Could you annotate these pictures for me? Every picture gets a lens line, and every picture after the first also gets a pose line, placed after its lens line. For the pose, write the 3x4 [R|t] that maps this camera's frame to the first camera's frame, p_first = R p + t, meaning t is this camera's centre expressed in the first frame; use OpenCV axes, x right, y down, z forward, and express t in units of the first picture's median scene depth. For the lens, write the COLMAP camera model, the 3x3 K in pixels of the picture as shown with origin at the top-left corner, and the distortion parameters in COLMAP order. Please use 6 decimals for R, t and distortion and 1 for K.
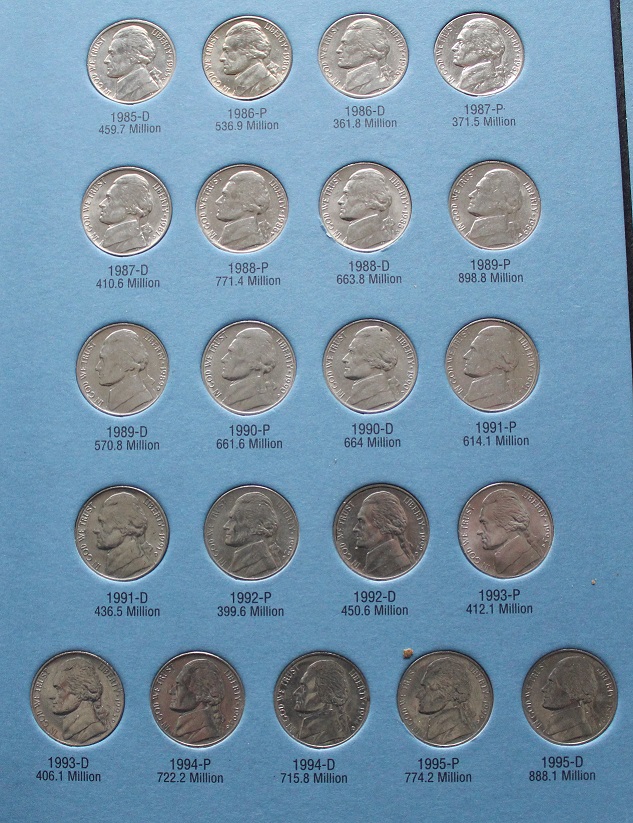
lens RADIAL K [[447.8, 0, 352.8], [0, 447.8, 415.9], [0, 0, 1]] dist [-0.009765, 0.003318]
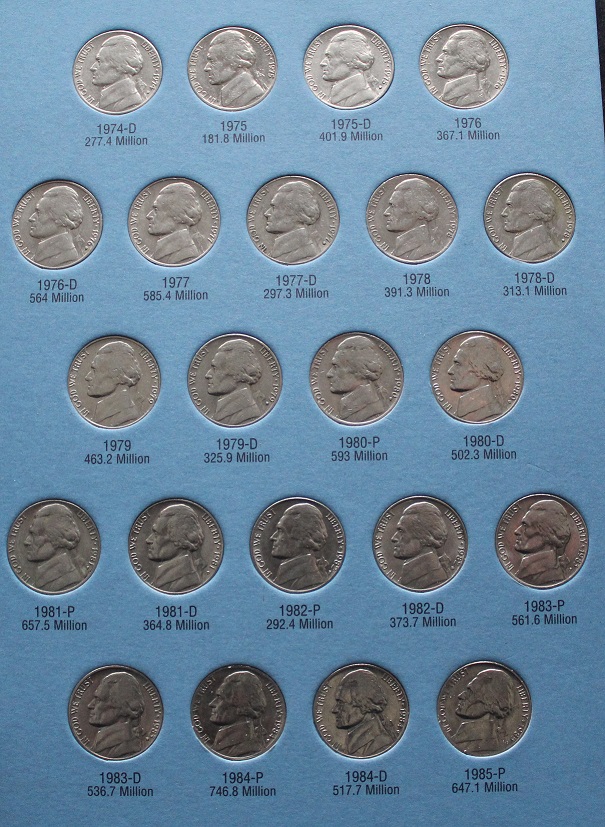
lens RADIAL K [[446.6, 0, 311.0], [0, 446.6, 432.5], [0, 0, 1]] dist [-0.003582, 0.002761]
pose [[0.999901, -0.001791, 0.013935, -0.212173], [0.001712, 0.999982, 0.005734, 0.002469], [-0.013945, -0.005709, 0.999886, 0.002348]]
